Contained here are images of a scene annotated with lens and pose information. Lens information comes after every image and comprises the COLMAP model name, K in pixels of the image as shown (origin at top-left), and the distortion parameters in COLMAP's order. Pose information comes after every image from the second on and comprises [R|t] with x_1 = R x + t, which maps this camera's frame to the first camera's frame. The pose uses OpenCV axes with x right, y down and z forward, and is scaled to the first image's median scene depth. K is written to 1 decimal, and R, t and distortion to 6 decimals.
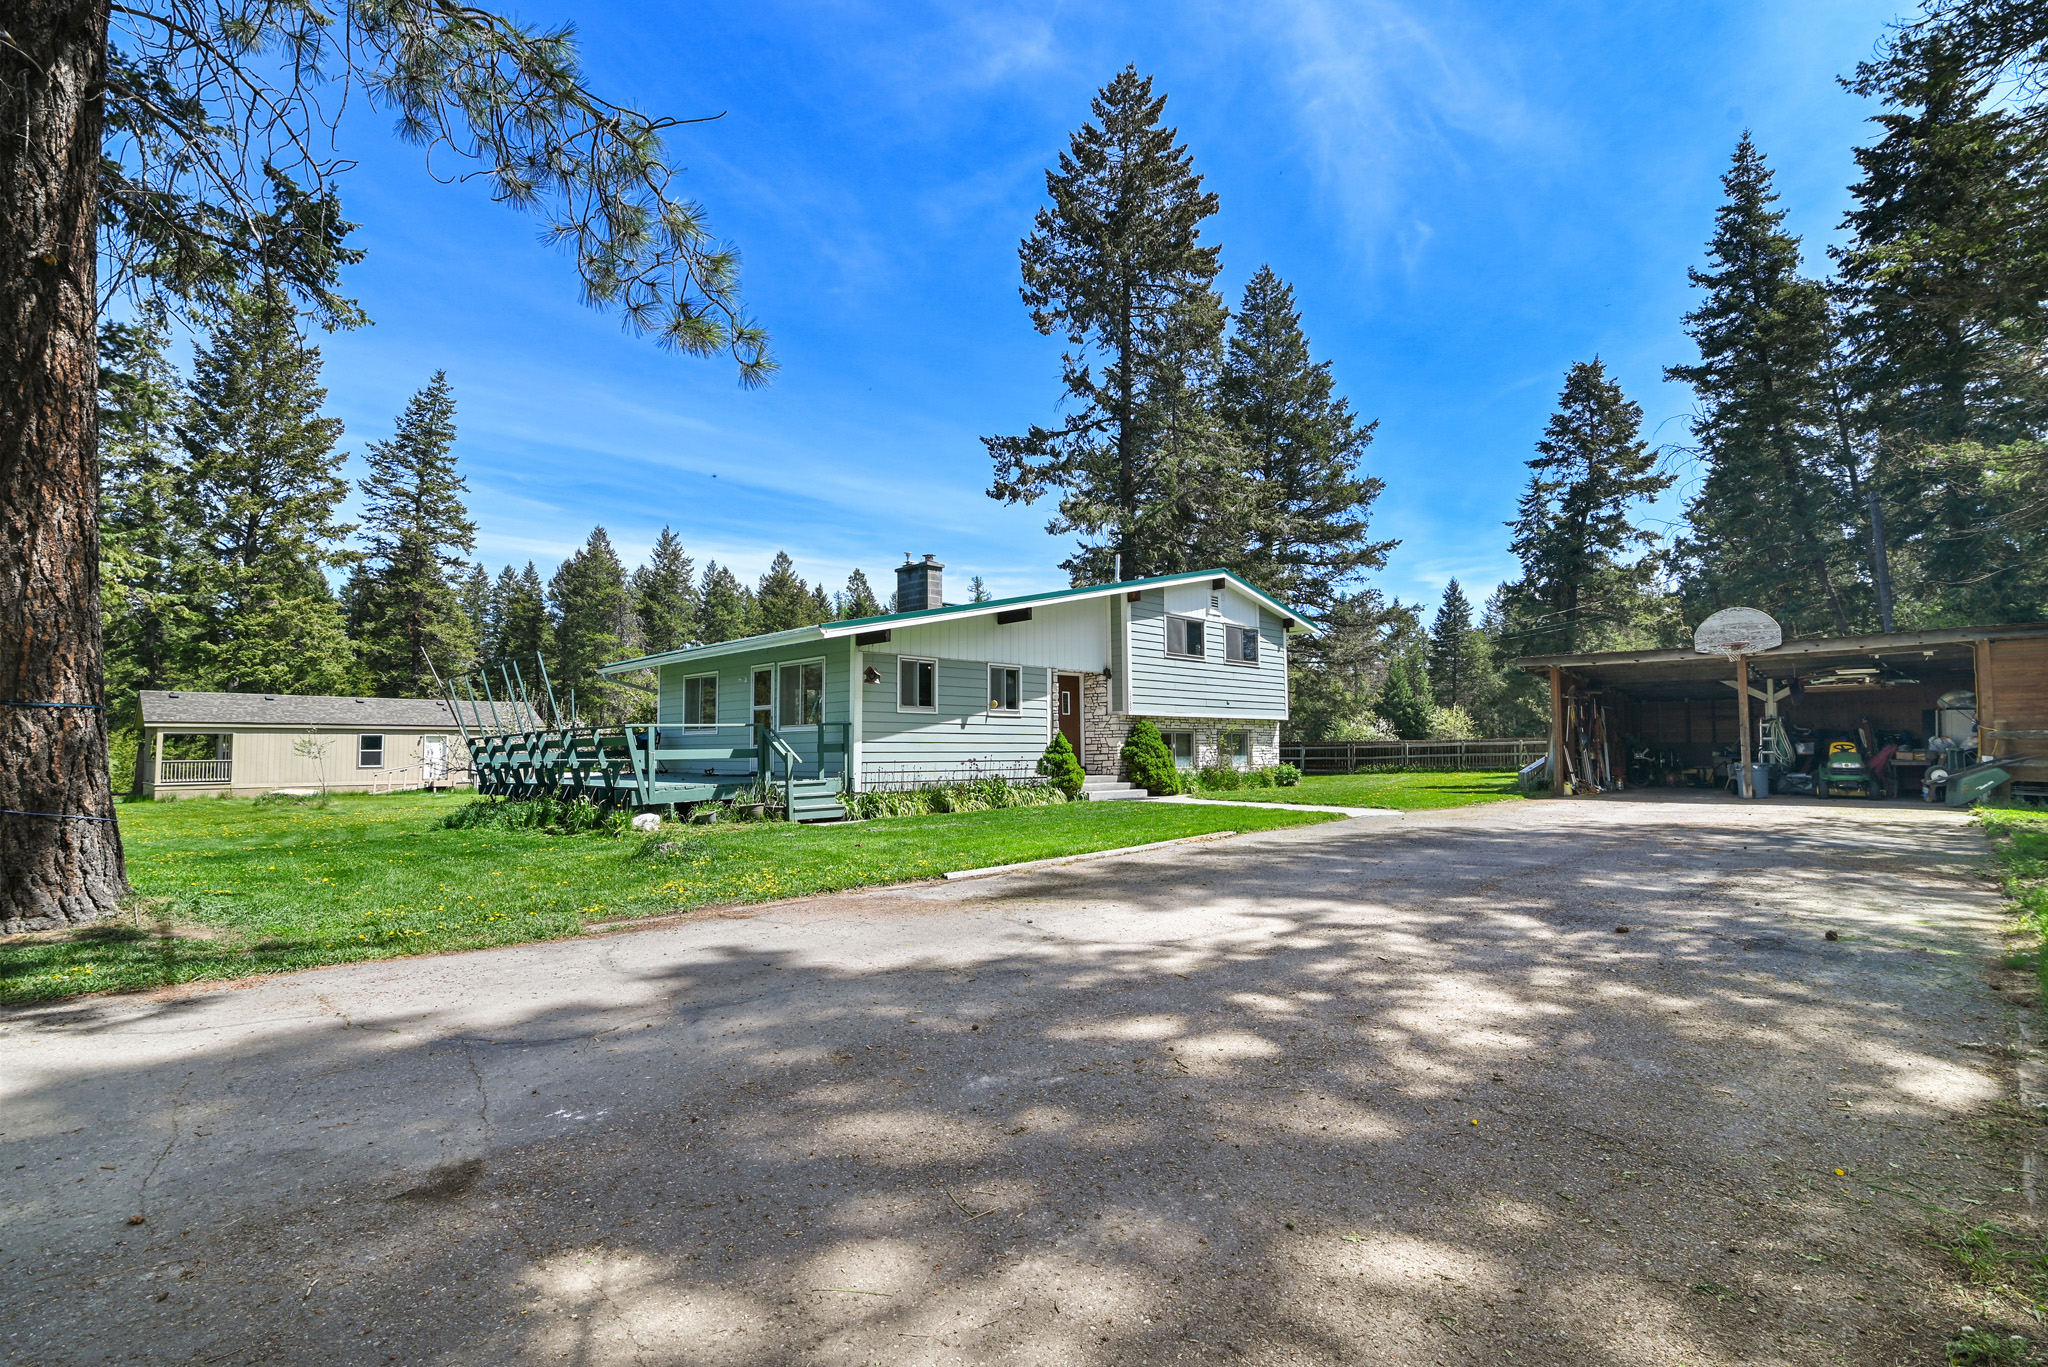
lens RADIAL K [[906.0, 0, 1028.0], [0, 906.0, 686.6], [0, 0, 1]] dist [-0.020508, 0.000107]
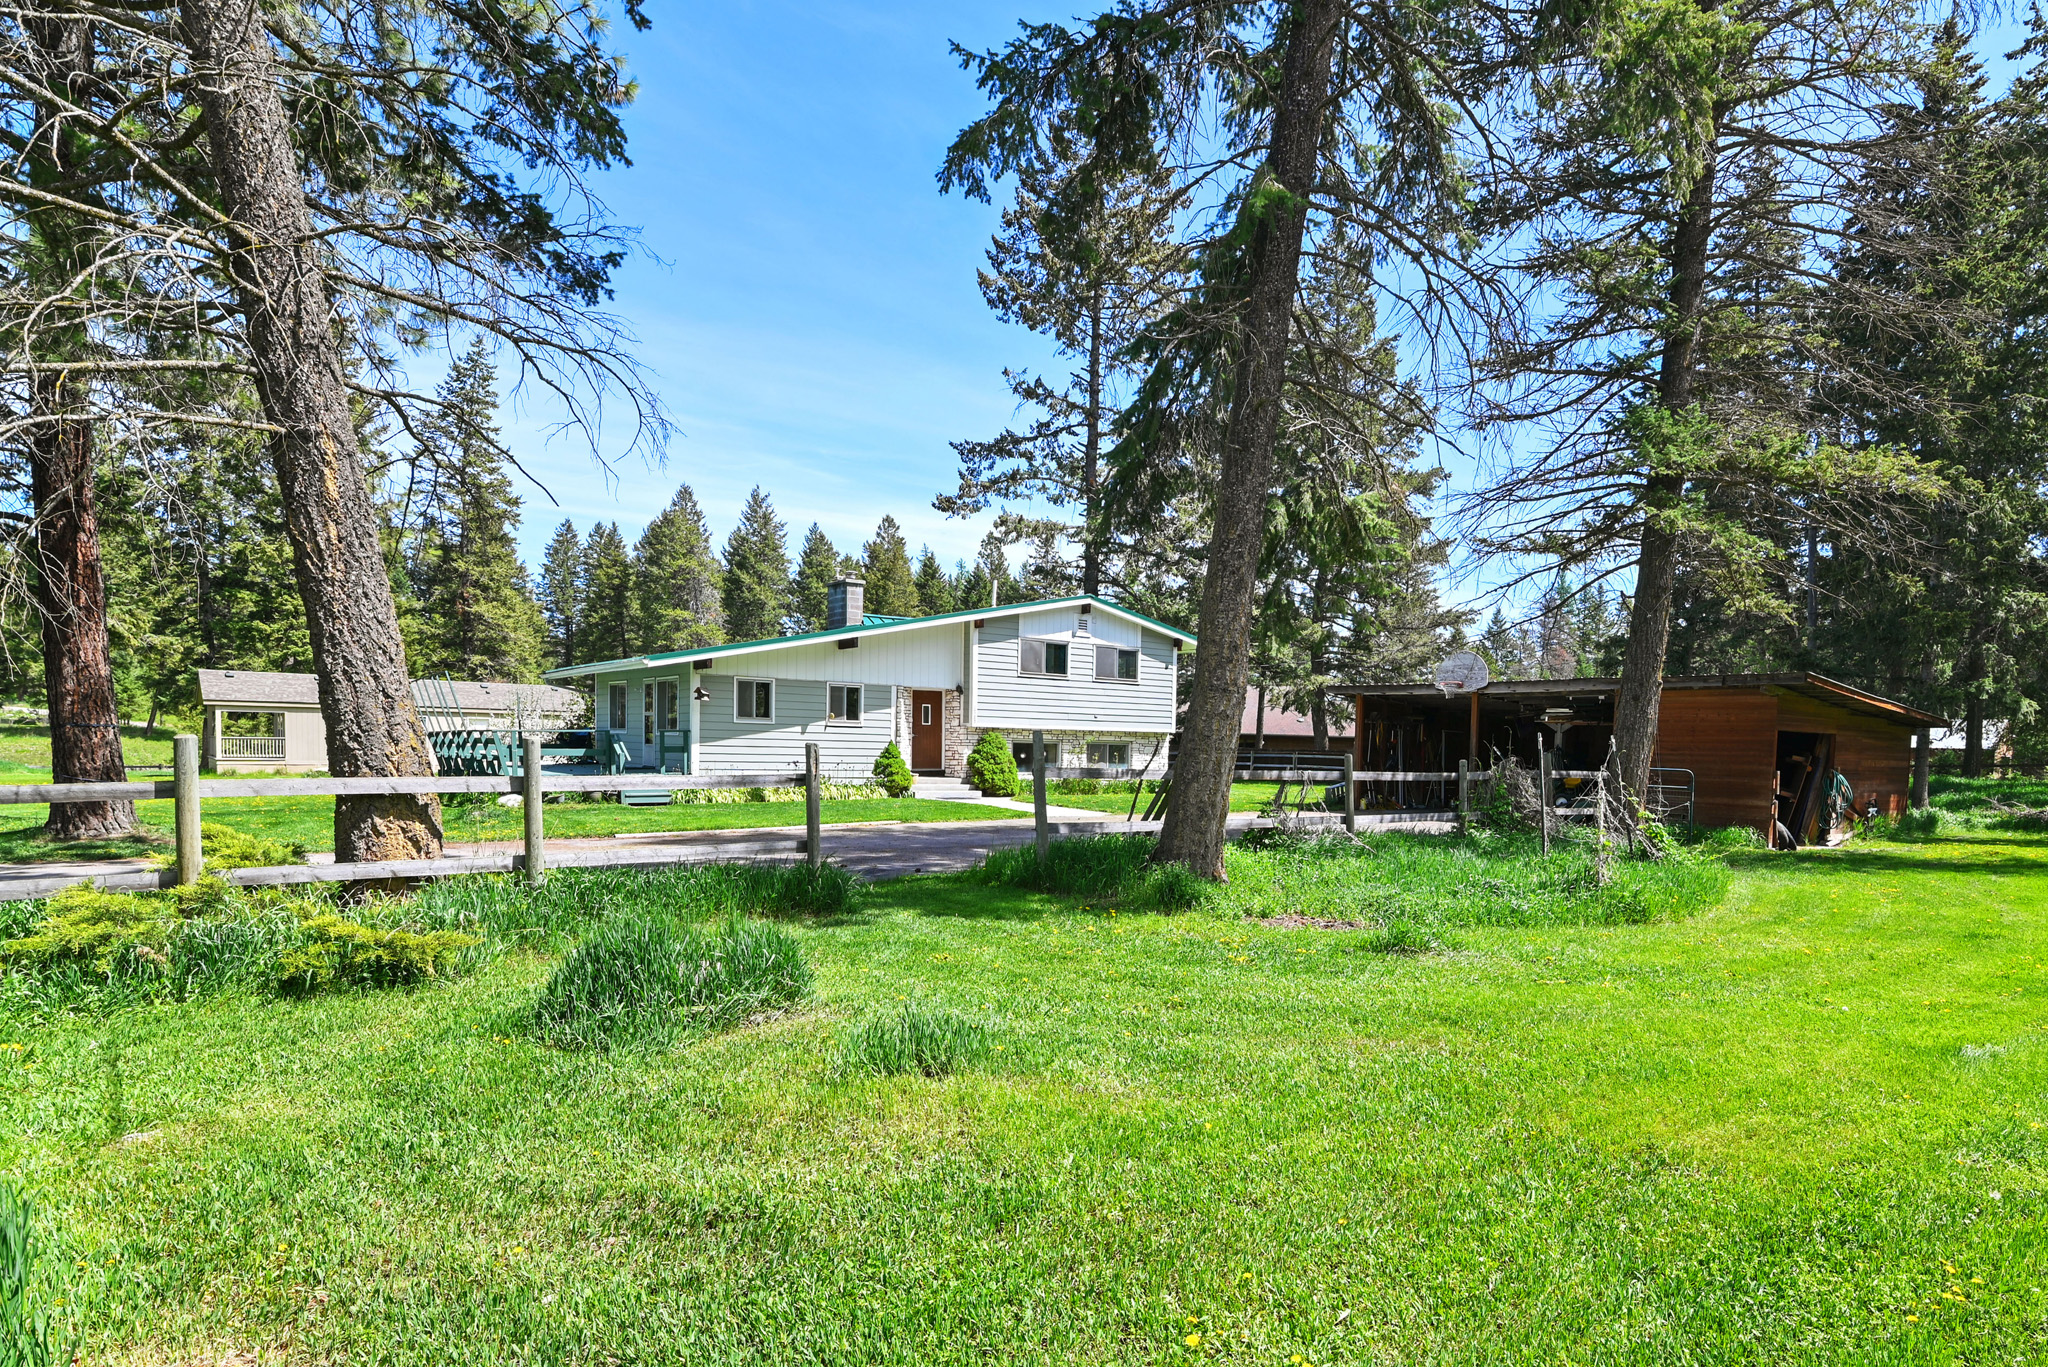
lens RADIAL K [[1026.6, 0, 1085.5], [0, 1026.6, 788.3], [0, 0, 1]] dist [-0.019030, 0.000732]
pose [[0.996468, 0.034224, -0.076682, 0.197151], [-0.025524, 0.993415, 0.111691, -0.022502], [0.080000, -0.109339, 0.990780, -0.164075]]
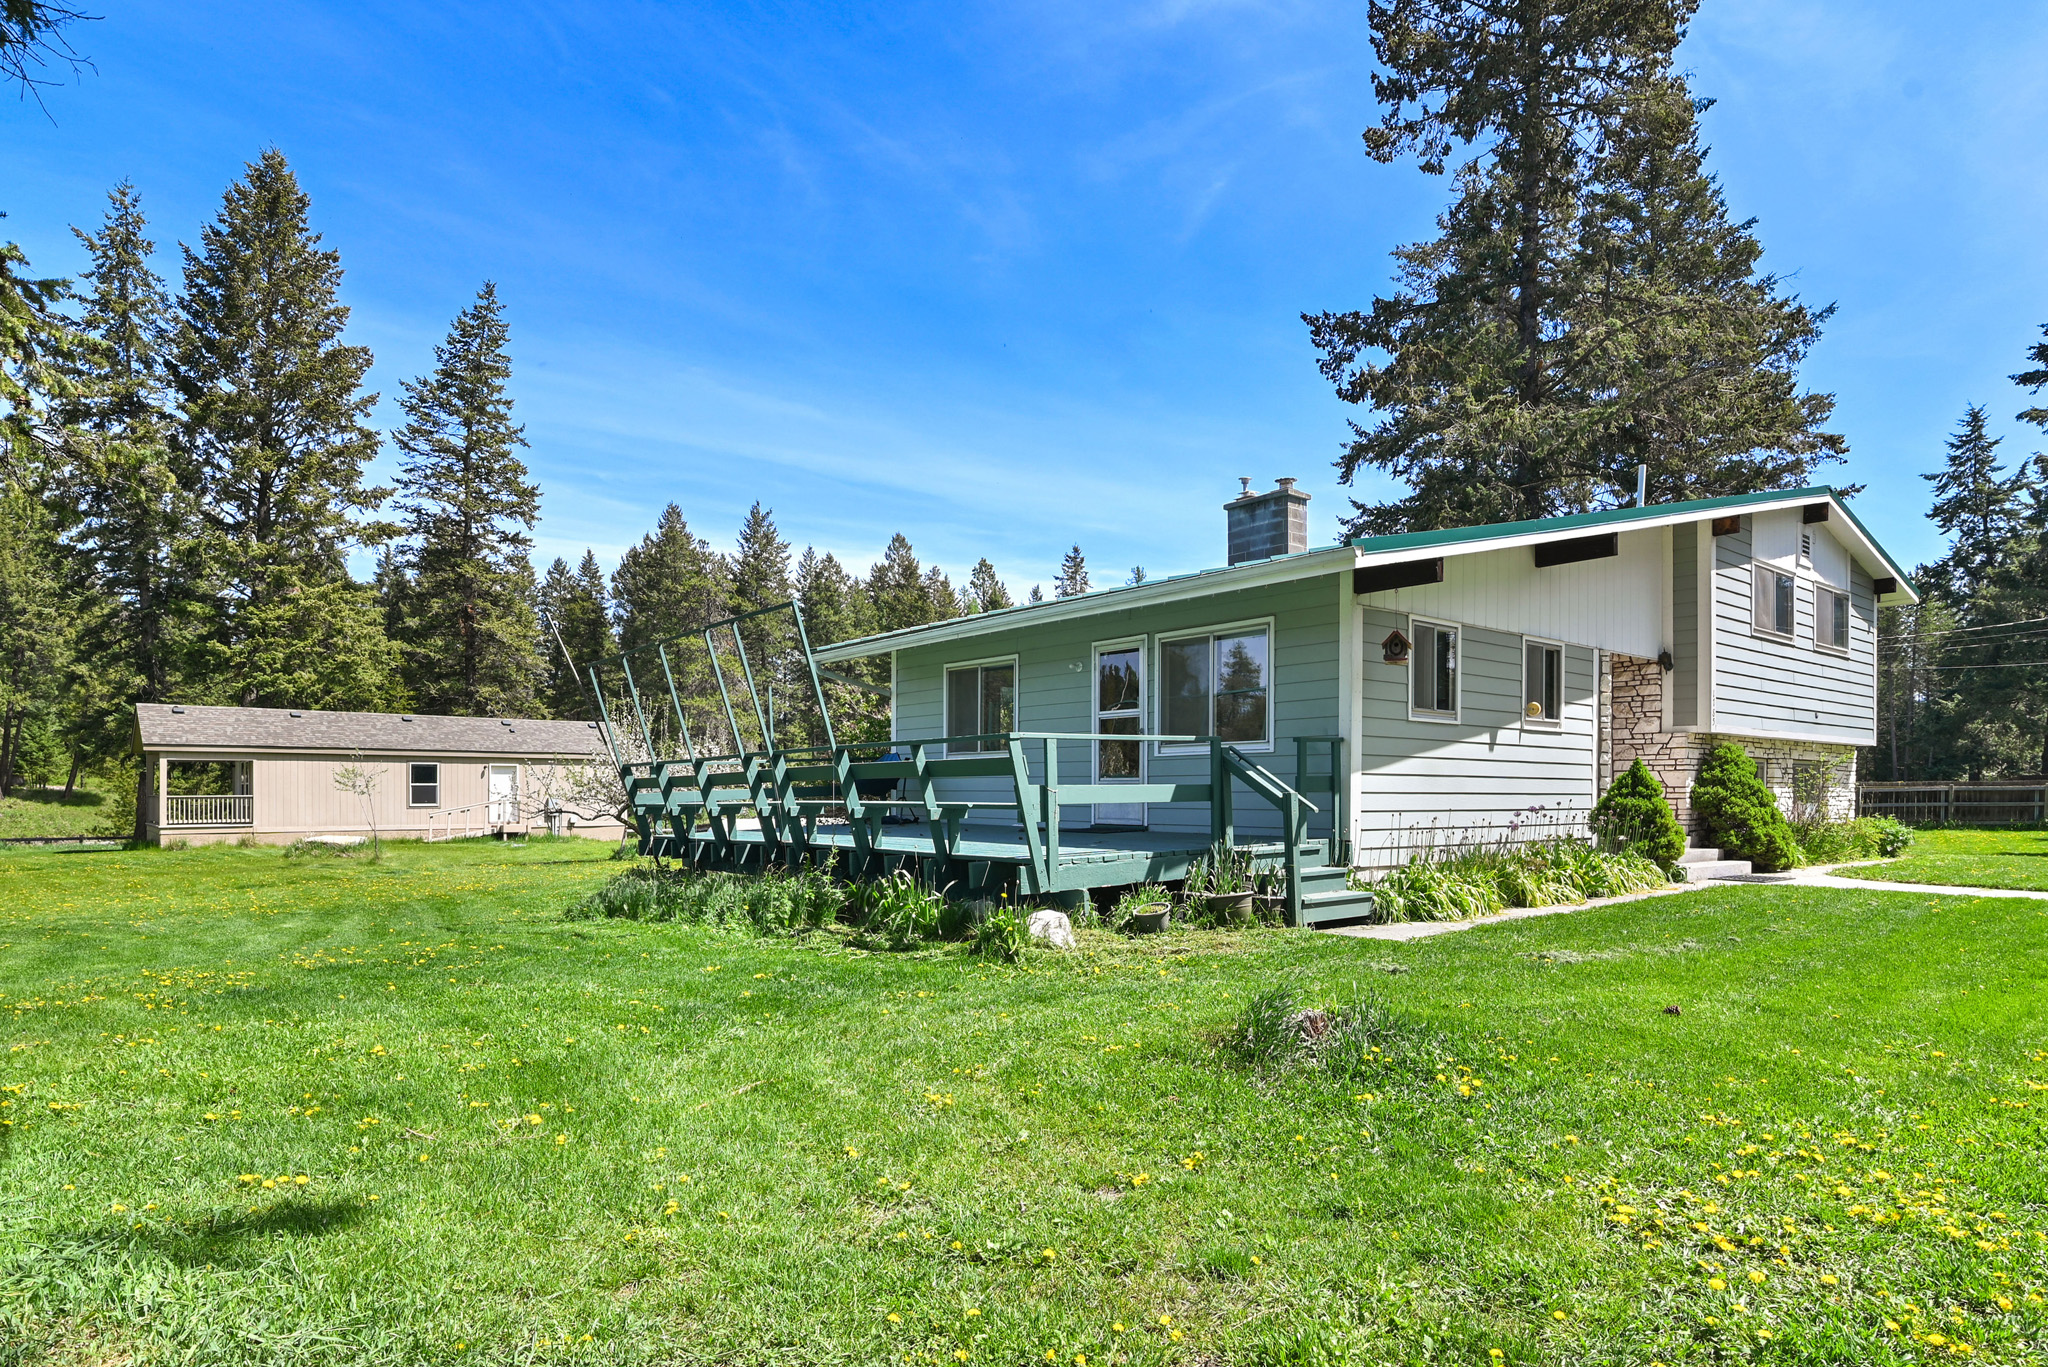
lens RADIAL K [[1168.9, 0, 1101.9], [0, 1168.9, 784.6], [0, 0, 1]] dist [-0.023611, 0.001958]
pose [[0.995747, 0.008861, -0.091708, -0.114458], [-0.002886, 0.997875, 0.065087, 0.009572], [0.092090, -0.064545, 0.993657, 0.123202]]
